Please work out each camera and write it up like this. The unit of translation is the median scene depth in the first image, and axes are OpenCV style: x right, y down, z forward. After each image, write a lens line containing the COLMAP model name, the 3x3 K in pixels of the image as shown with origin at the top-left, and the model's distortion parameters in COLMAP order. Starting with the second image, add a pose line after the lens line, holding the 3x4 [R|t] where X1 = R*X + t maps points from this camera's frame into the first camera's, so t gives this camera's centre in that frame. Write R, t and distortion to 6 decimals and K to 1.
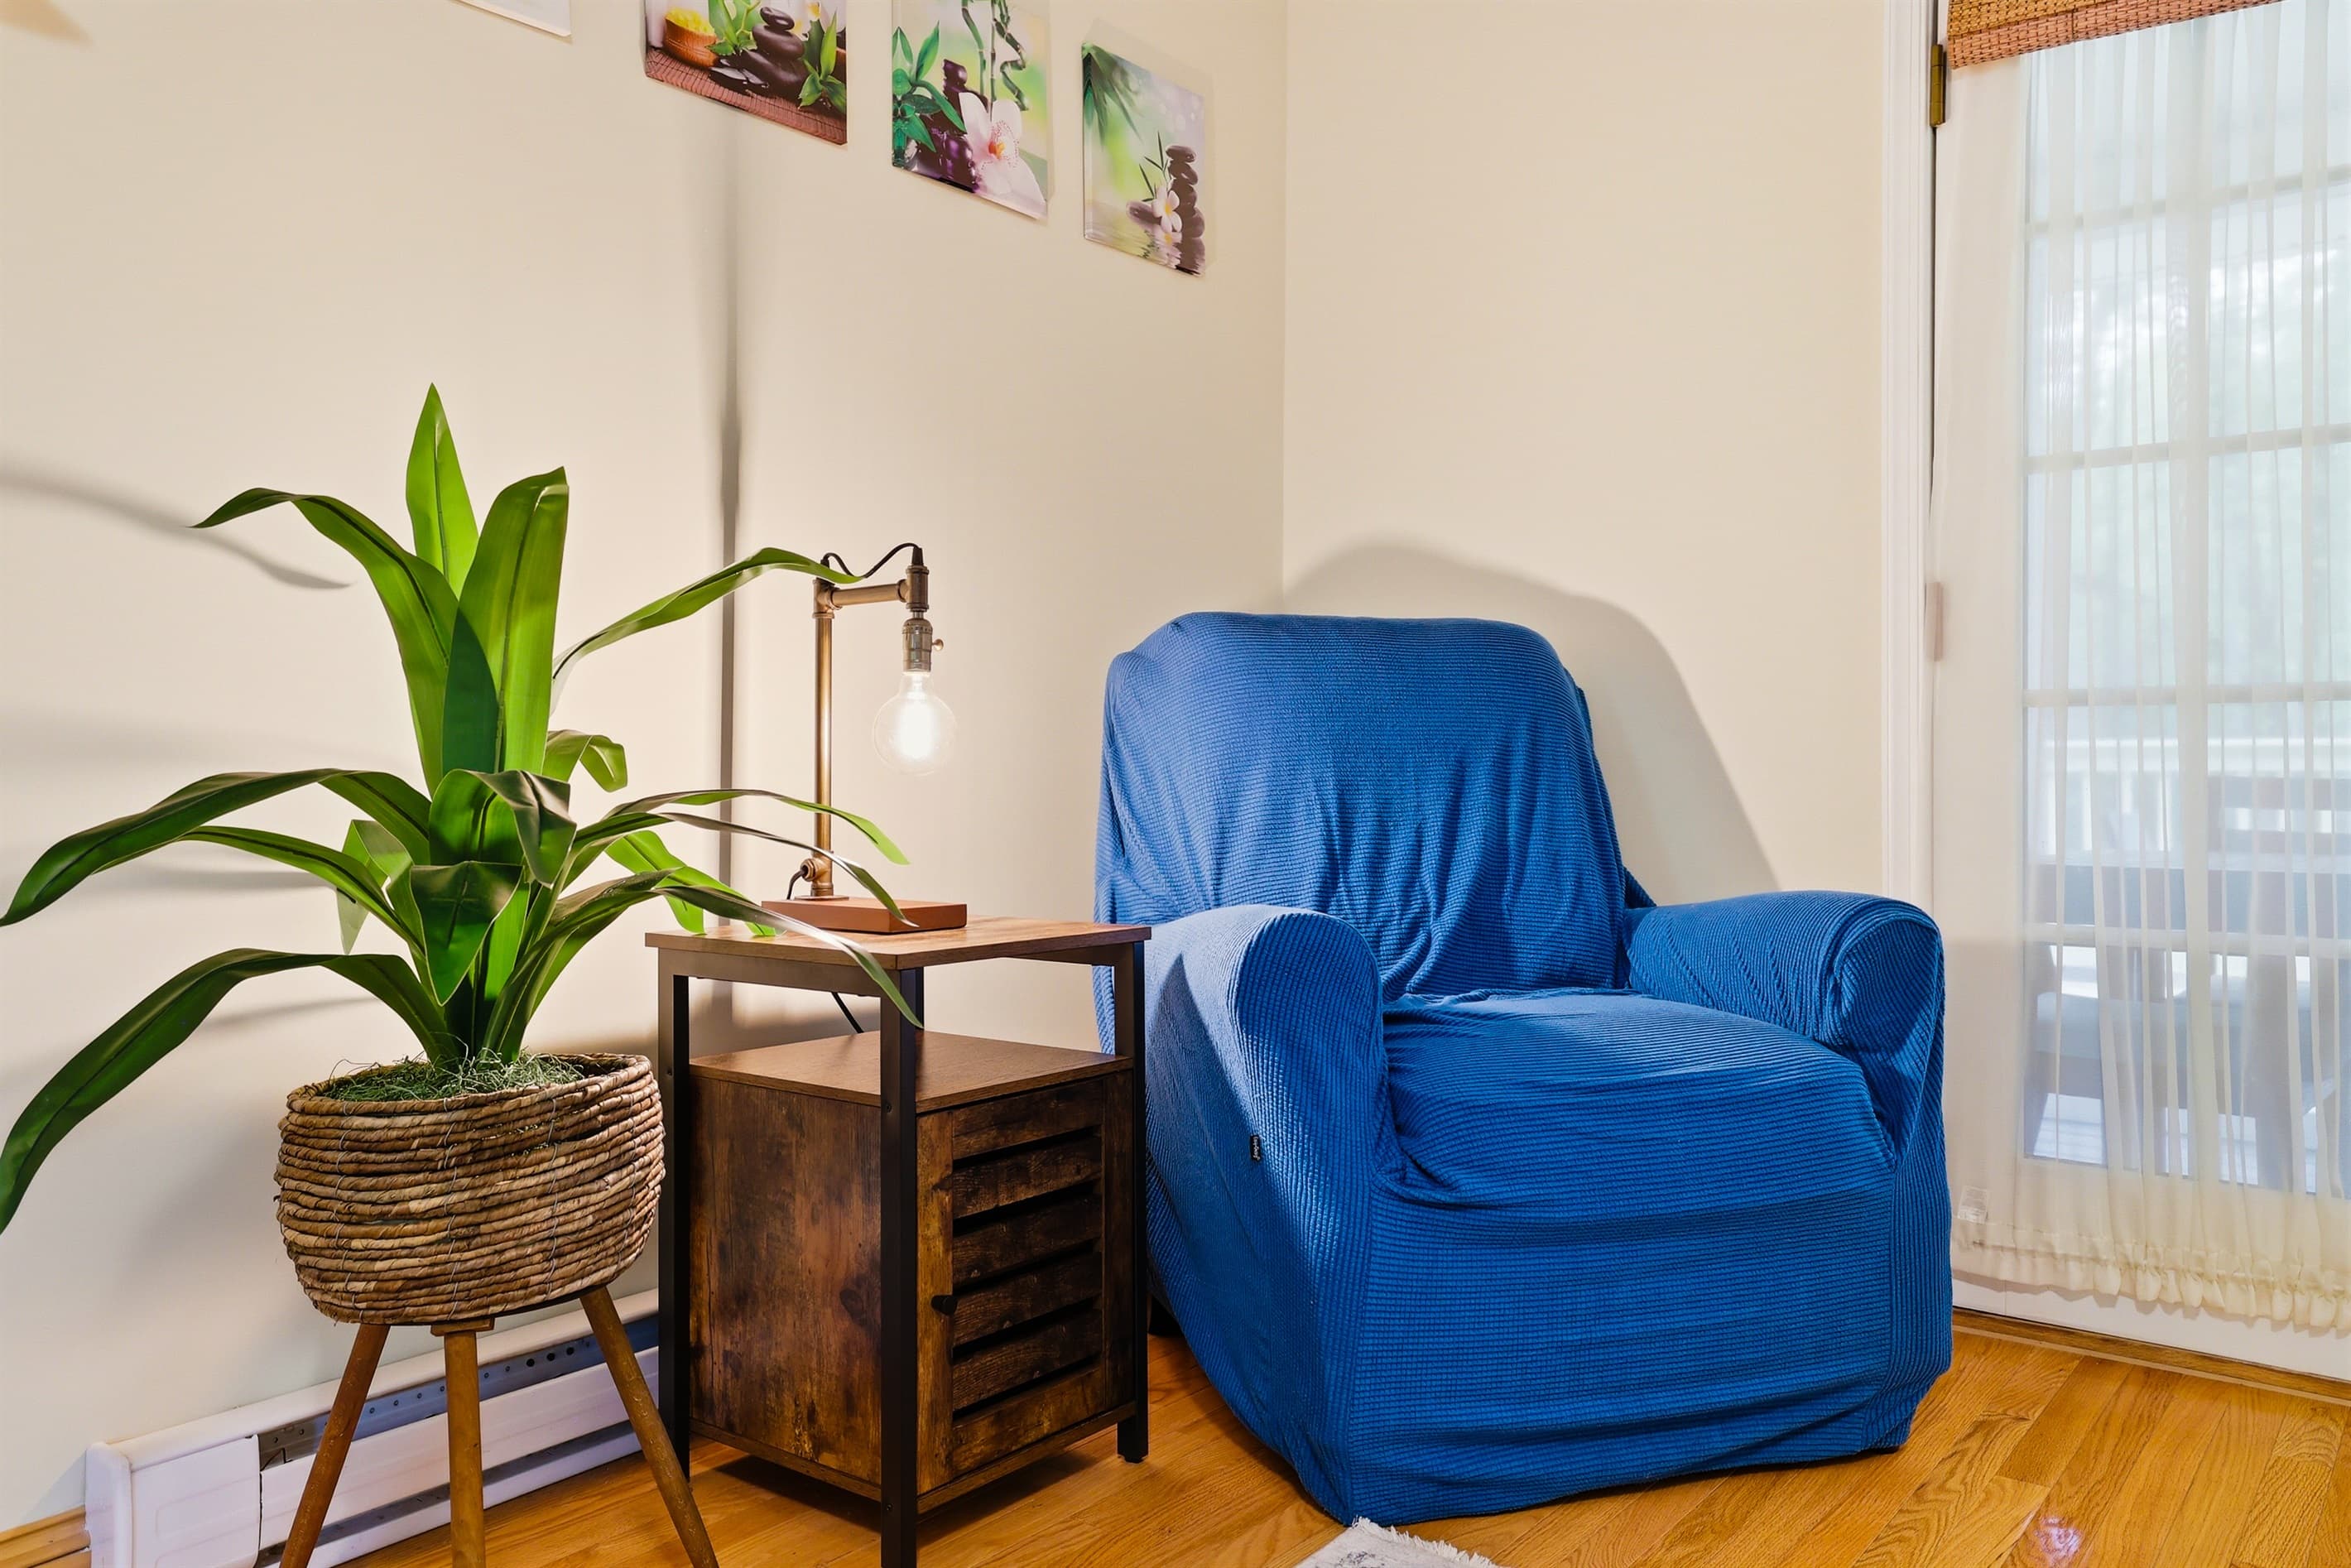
lens RADIAL K [[1750.1, 0, 1170.3], [0, 1750.1, 759.8], [0, 0, 1]] dist [0.004213, 0.001541]
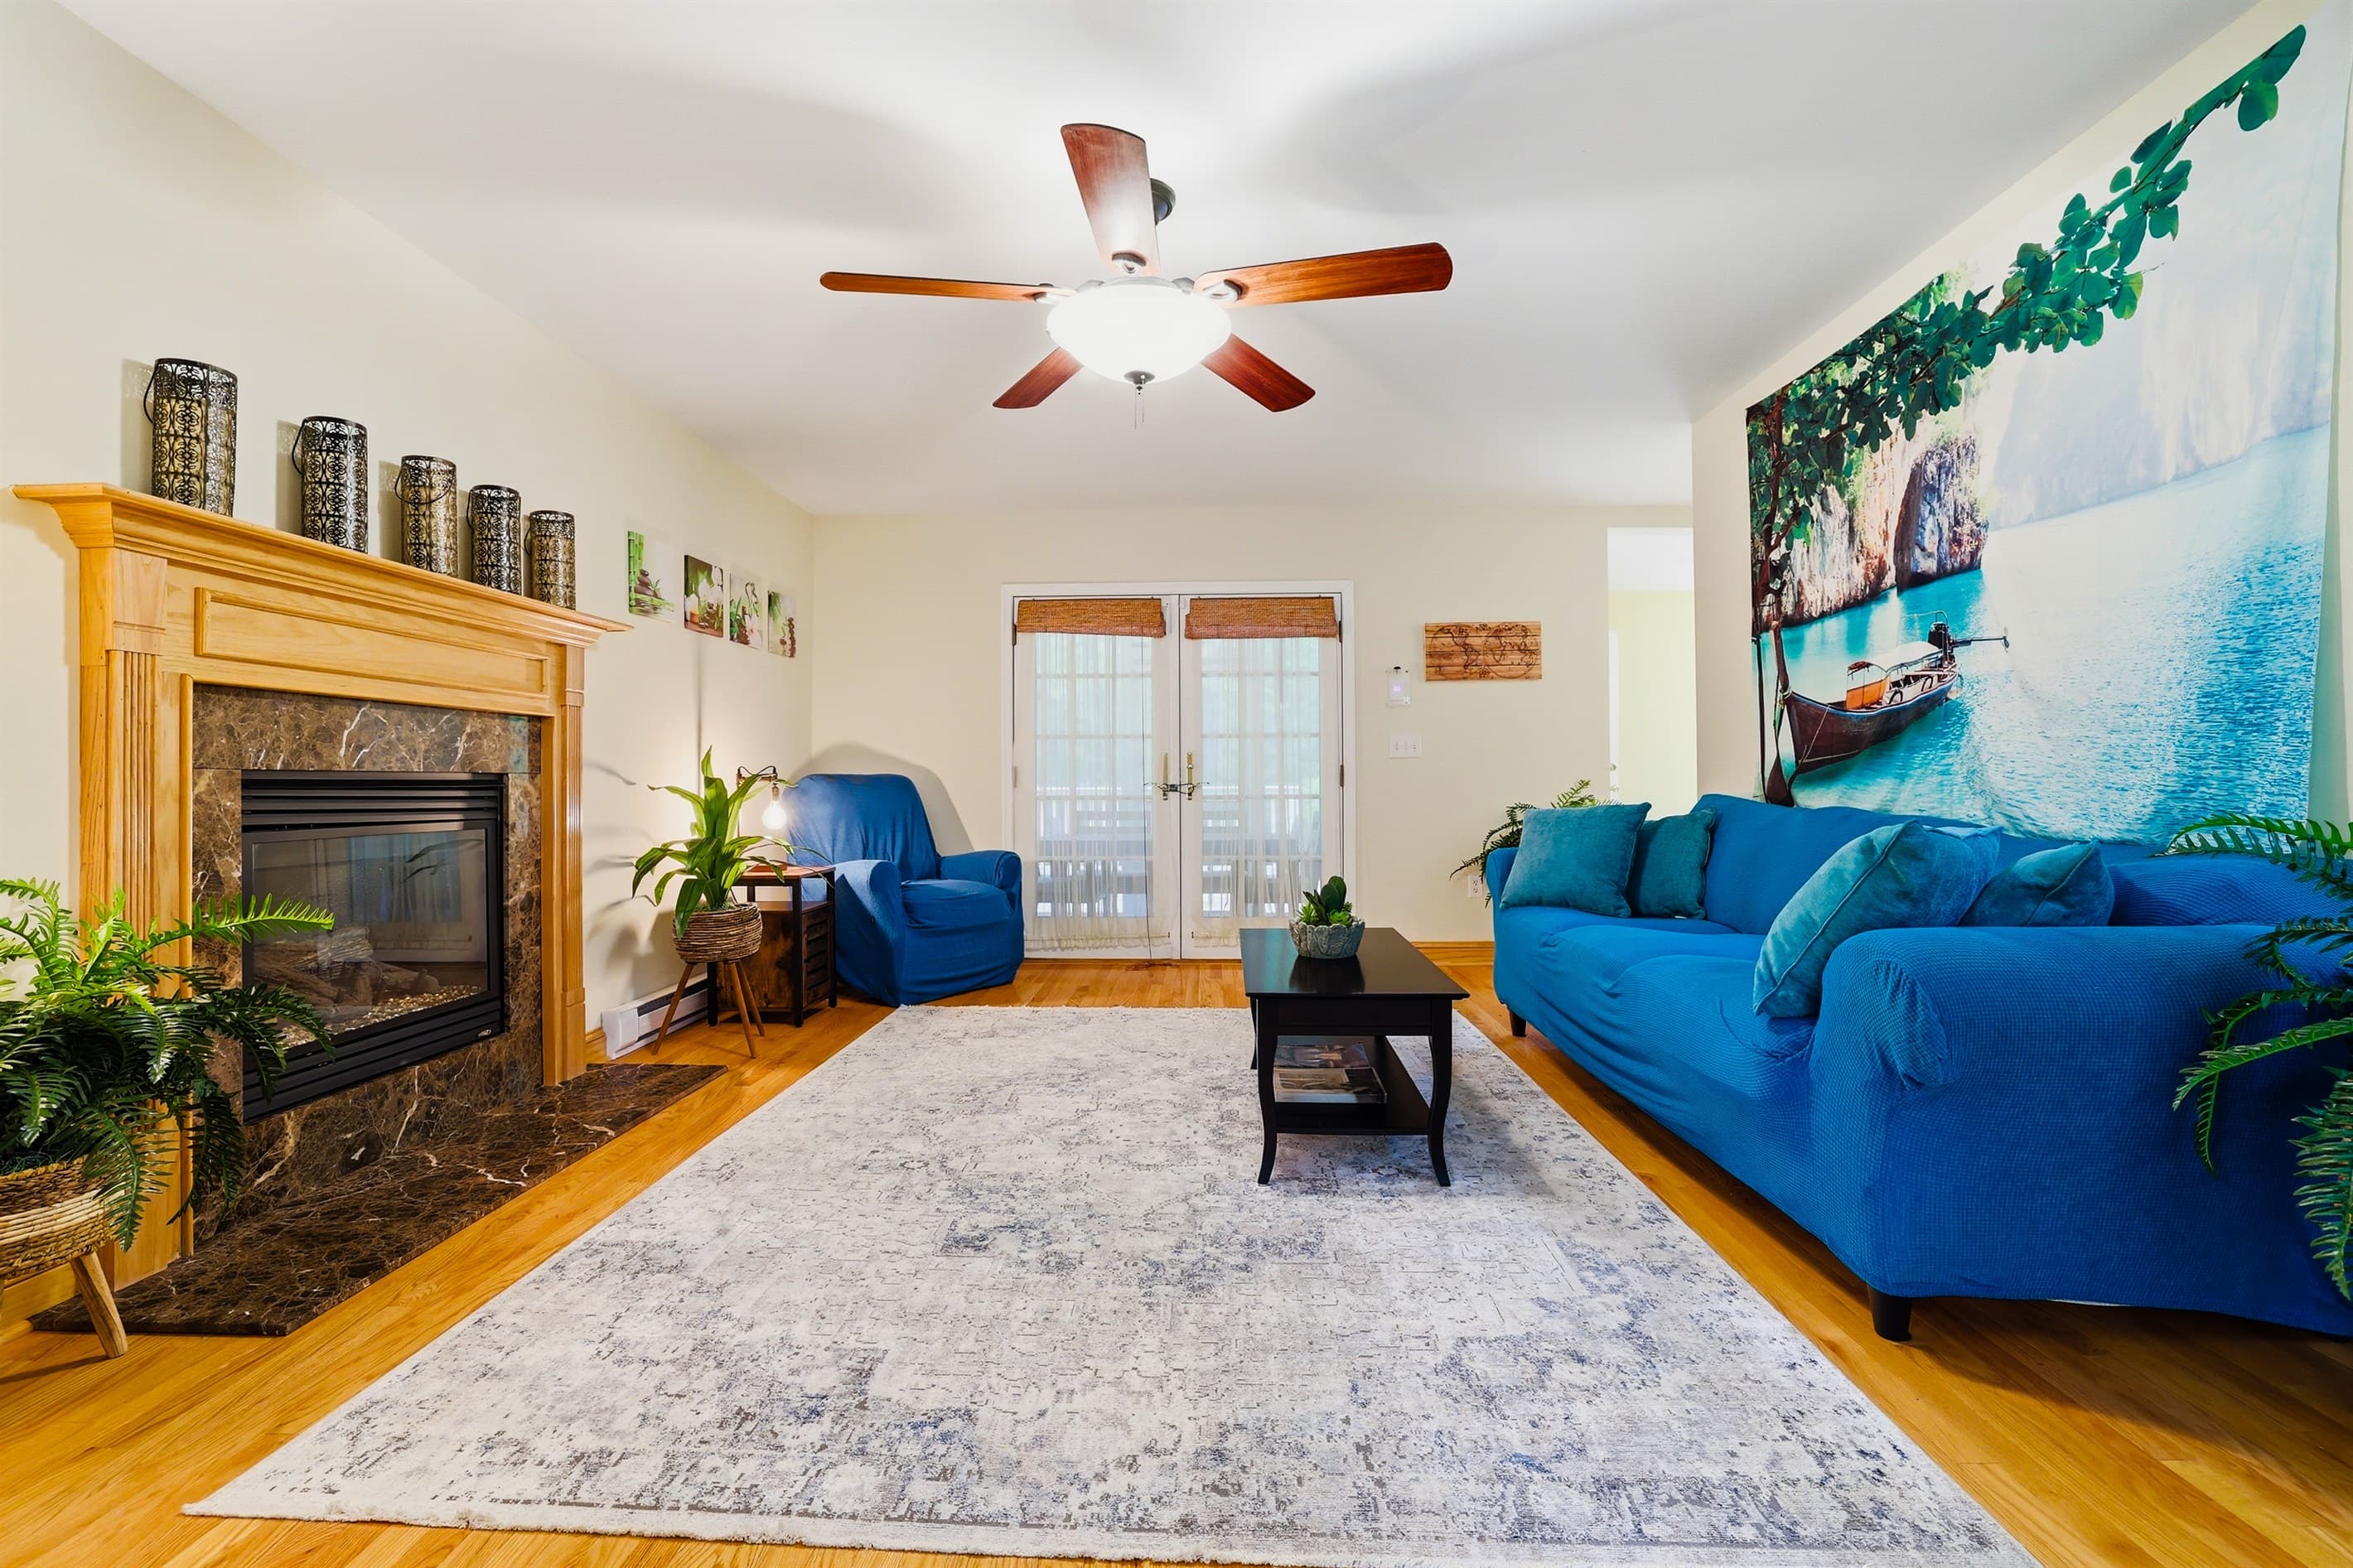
lens RADIAL K [[1003.1, 0, 1140.0], [0, 1003.1, 770.6], [0, 0, 1]] dist [-0.031779, 0.009682]
pose [[0.830090, 0.003333, 0.557620, -0.614794], [-0.000755, 0.999988, -0.004853, -0.095093], [-0.557629, 0.003608, 0.830082, -1.069288]]
